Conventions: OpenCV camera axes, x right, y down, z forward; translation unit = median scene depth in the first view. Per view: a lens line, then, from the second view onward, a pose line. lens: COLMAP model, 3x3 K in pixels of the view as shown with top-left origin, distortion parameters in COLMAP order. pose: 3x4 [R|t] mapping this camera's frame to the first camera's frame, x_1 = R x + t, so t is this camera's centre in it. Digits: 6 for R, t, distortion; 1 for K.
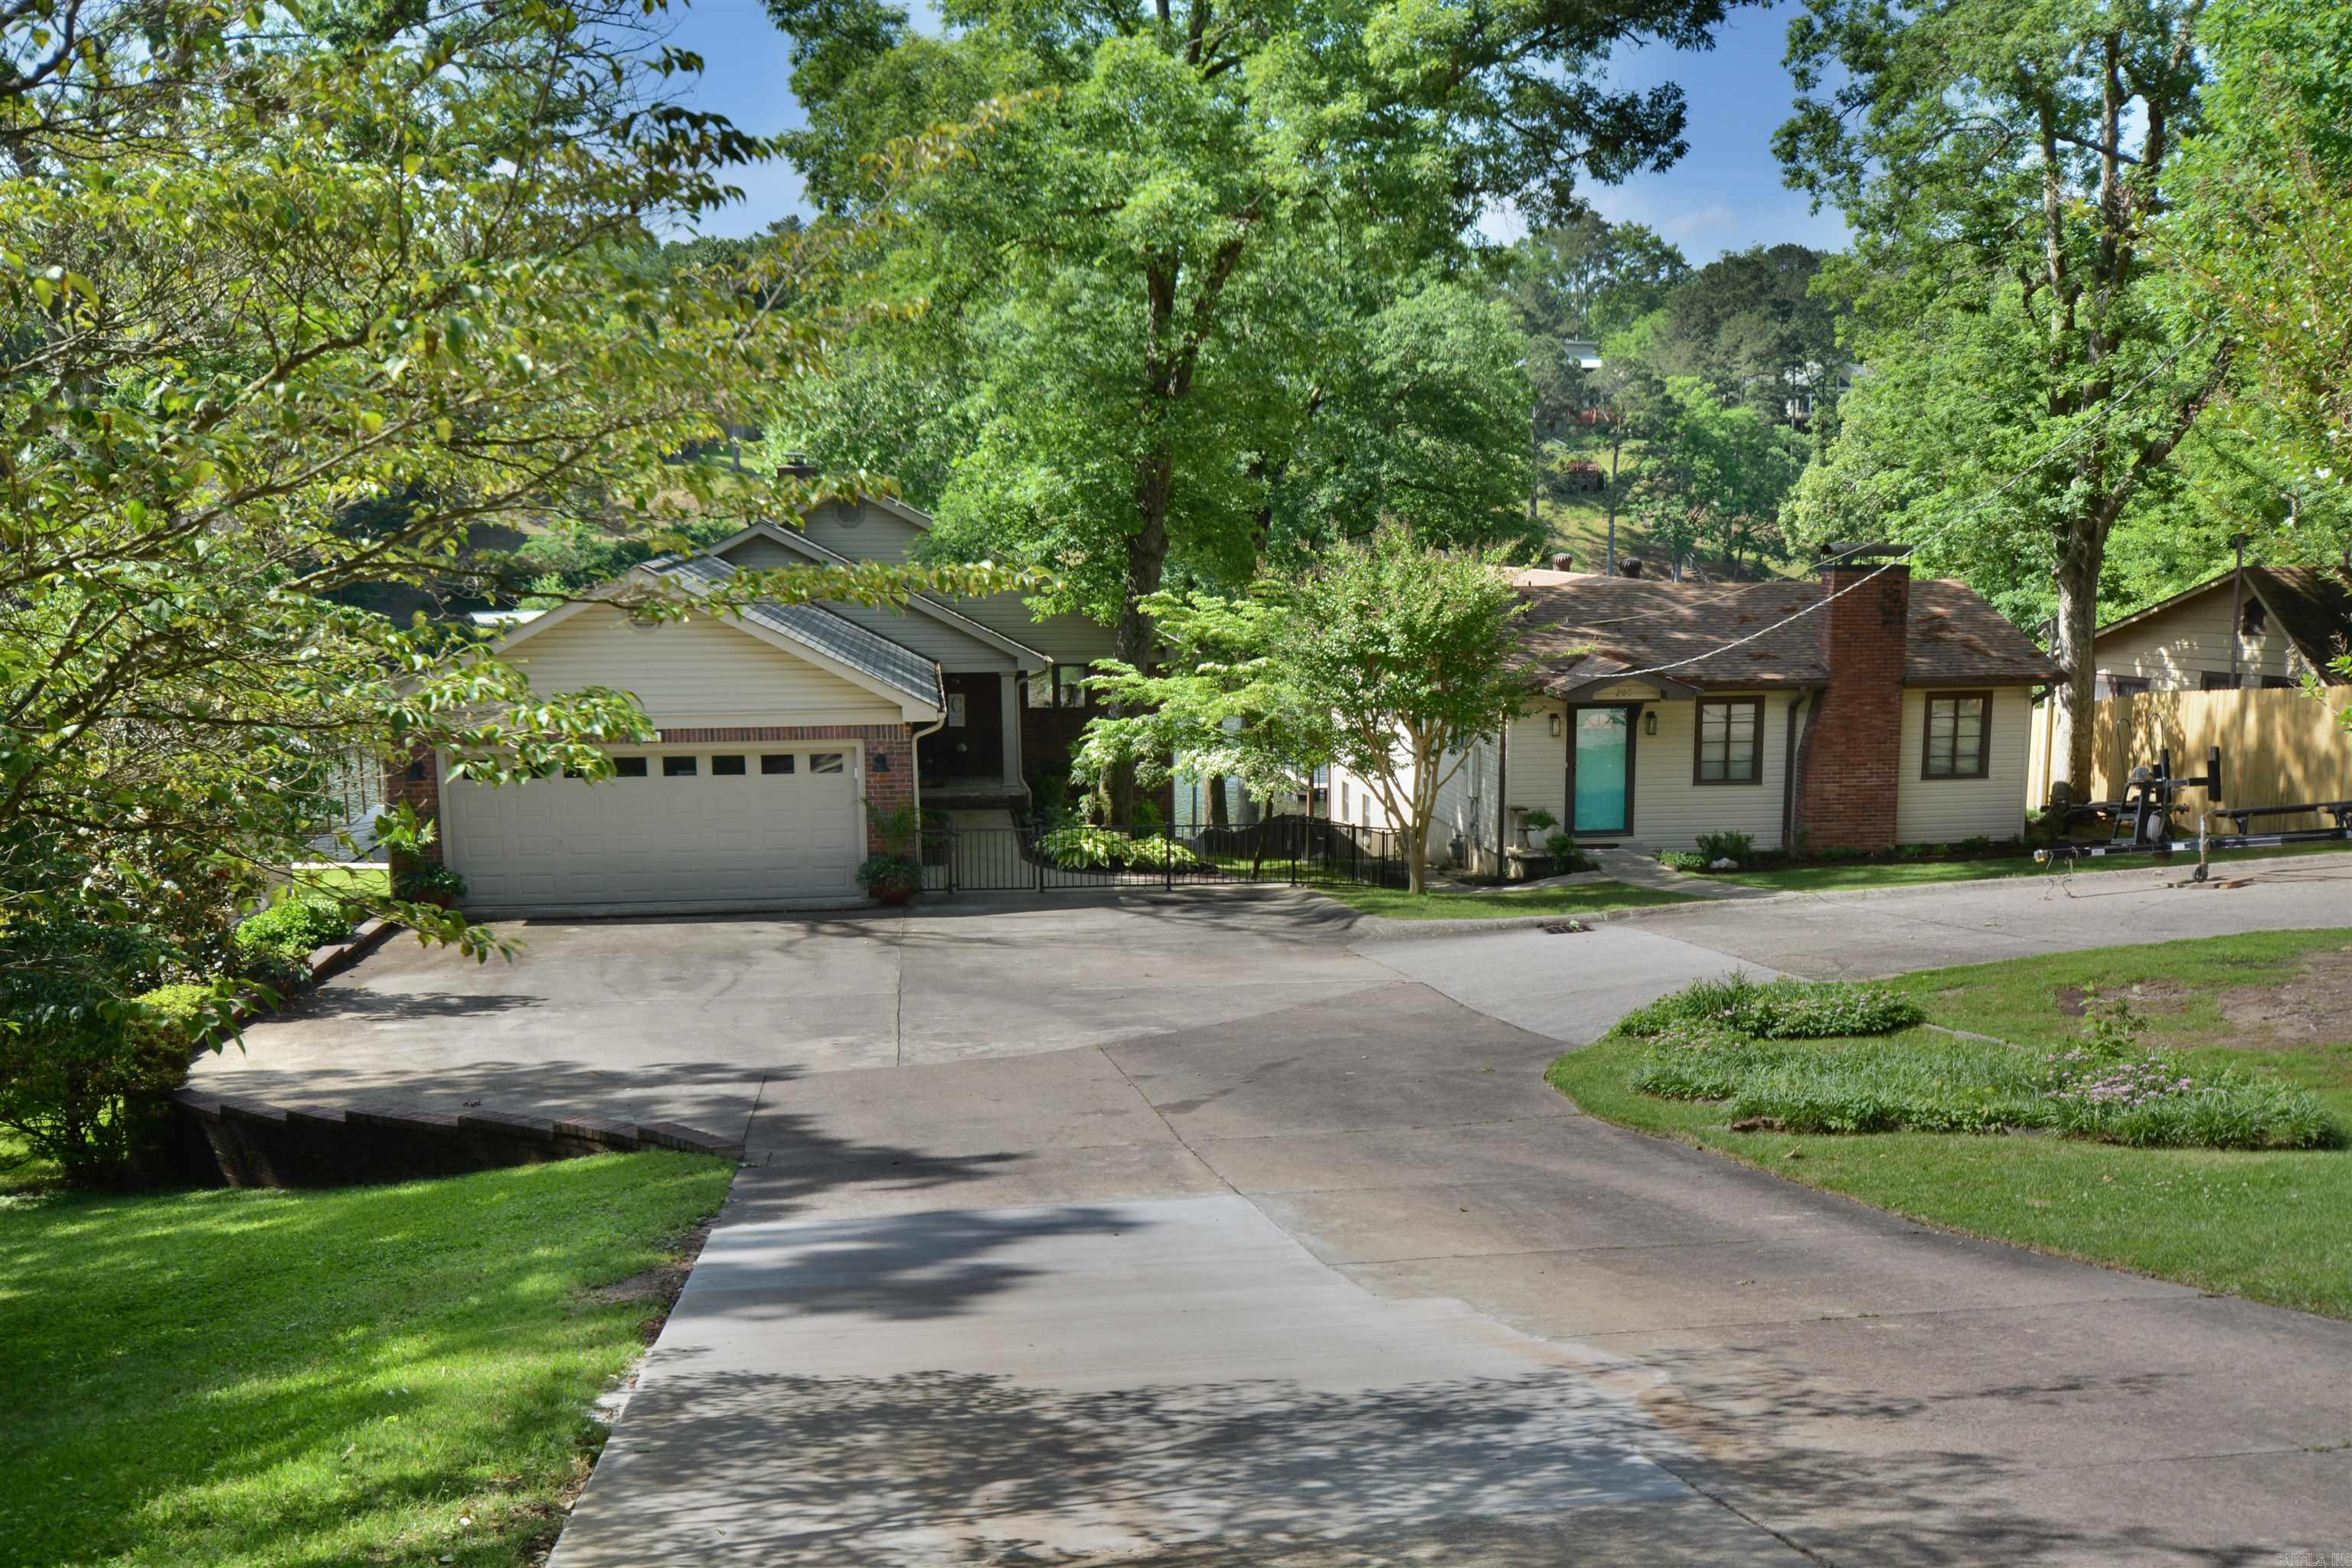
lens RADIAL K [[2439.2, 0, 1176.0], [0, 2439.2, 784.0], [0, 0, 1]] dist [0.029624, 0.010158]
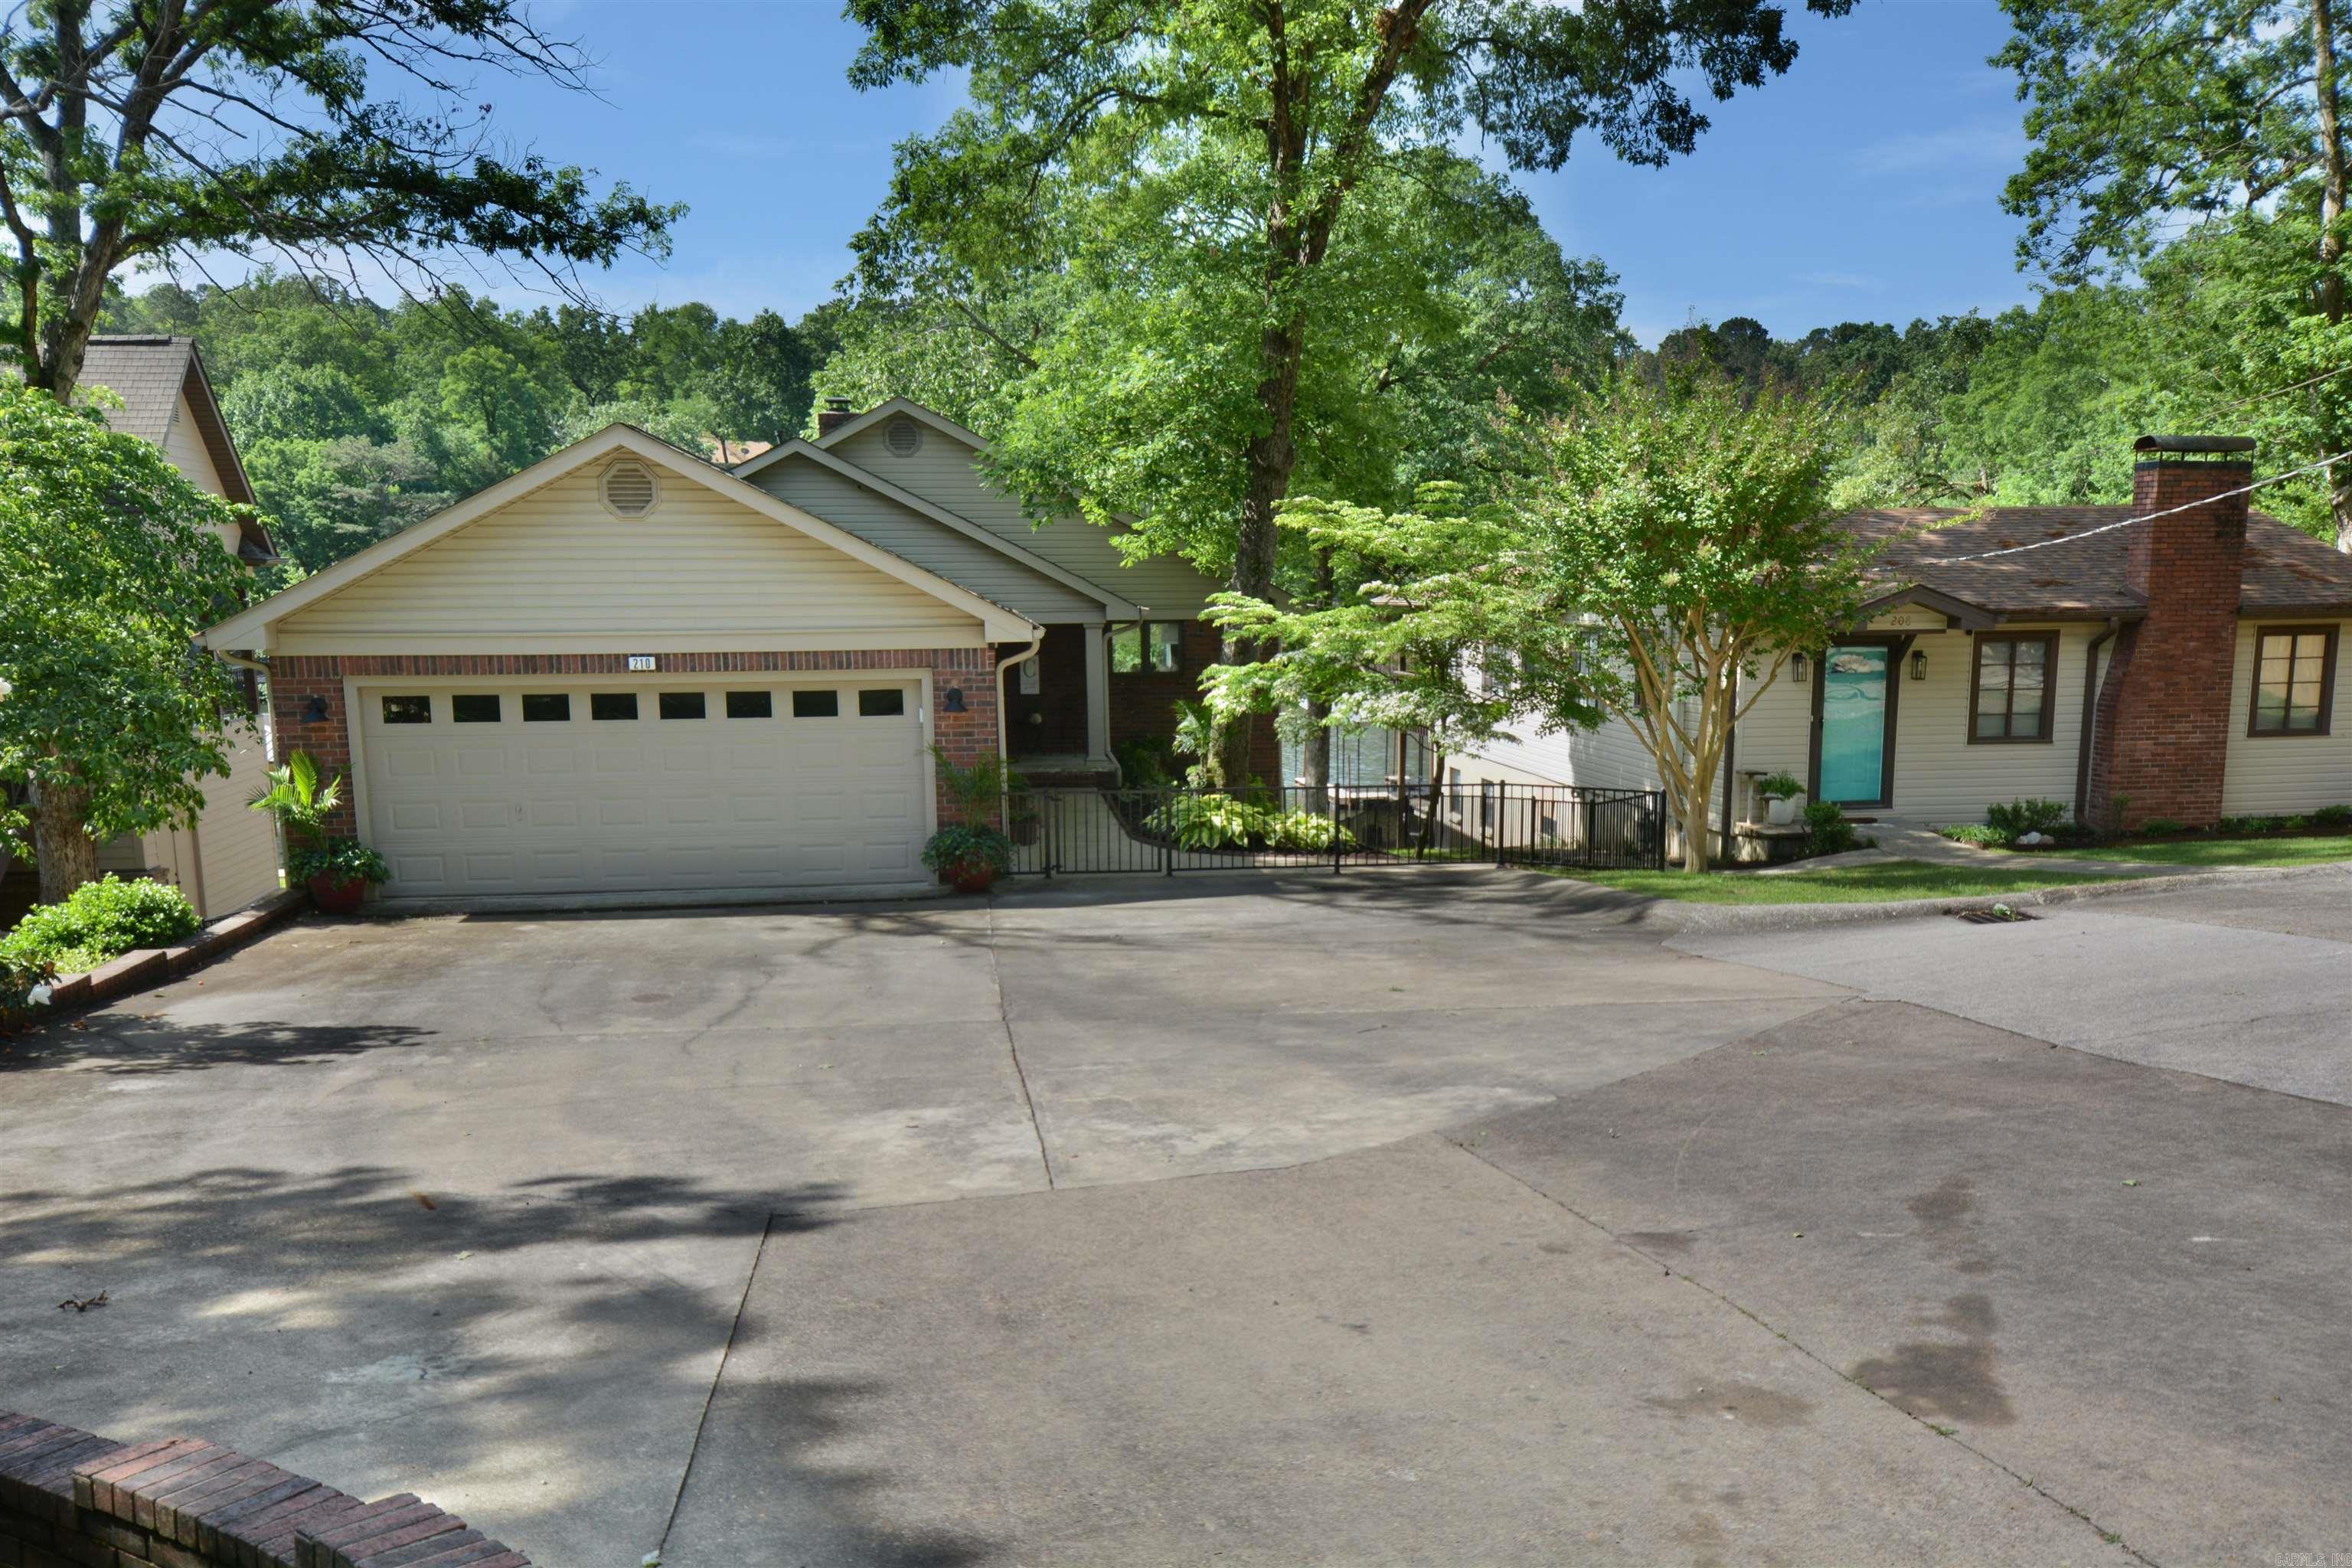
lens RADIAL K [[2178.7, 0, 1176.0], [0, 2178.7, 784.0], [0, 0, 1]] dist [0.018687, -0.002782]
pose [[0.999985, -0.004759, -0.002762, -0.052257], [0.004723, 0.999908, -0.012700, 0.025179], [0.002822, 0.012687, 0.999916, 0.340746]]
